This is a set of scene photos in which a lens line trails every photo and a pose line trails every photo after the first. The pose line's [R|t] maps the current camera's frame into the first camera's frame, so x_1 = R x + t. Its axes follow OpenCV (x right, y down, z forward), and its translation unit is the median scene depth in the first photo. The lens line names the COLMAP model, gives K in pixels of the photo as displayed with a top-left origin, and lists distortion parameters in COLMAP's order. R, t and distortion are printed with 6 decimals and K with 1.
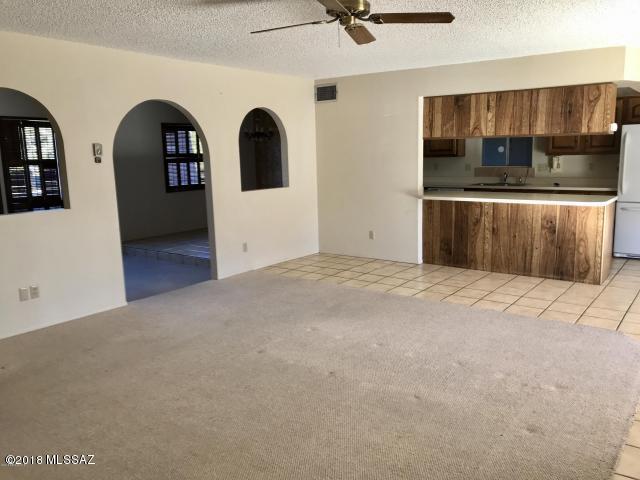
lens RADIAL K [[526.0, 0, 322.3], [0, 526.0, 239.4], [0, 0, 1]] dist [0.027091, -0.031659]
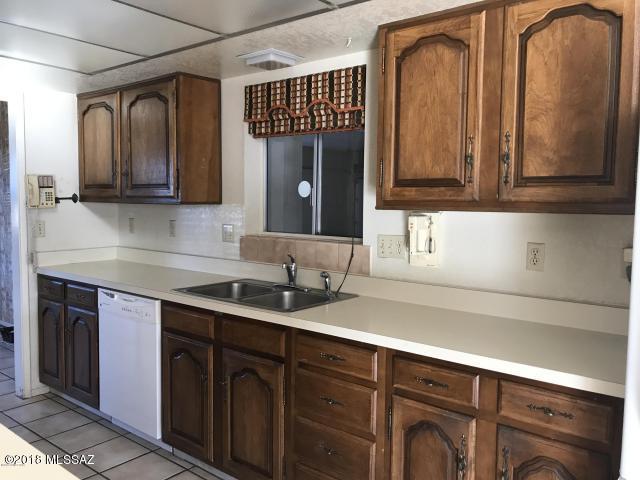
lens RADIAL K [[526.0, 0, 323.4], [0, 526.0, 229.5], [0, 0, 1]] dist [0.027091, -0.031659]
pose [[0.999047, 0.035974, -0.024720, 0.492270], [-0.038422, 0.993518, -0.106984, -0.142442], [0.020711, 0.107832, 0.993953, 0.877310]]
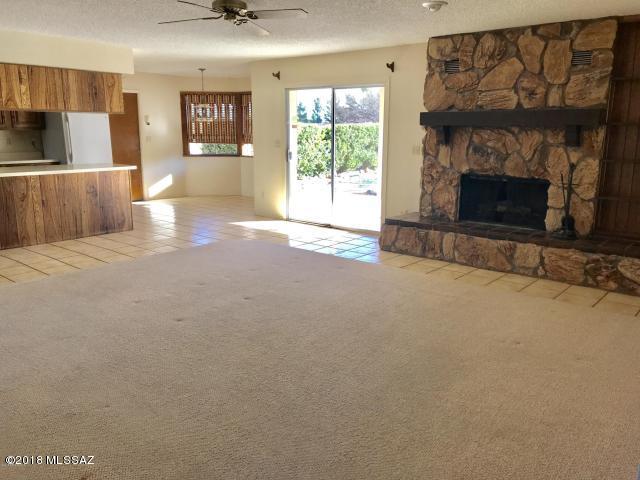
lens RADIAL K [[526.0, 0, 322.6], [0, 526.0, 240.4], [0, 0, 1]] dist [0.027091, -0.031659]
pose [[0.043810, -0.188439, 0.981107, -0.667757], [0.156582, 0.971208, 0.179546, -0.045100], [-0.986693, 0.145758, 0.072055, 0.399772]]
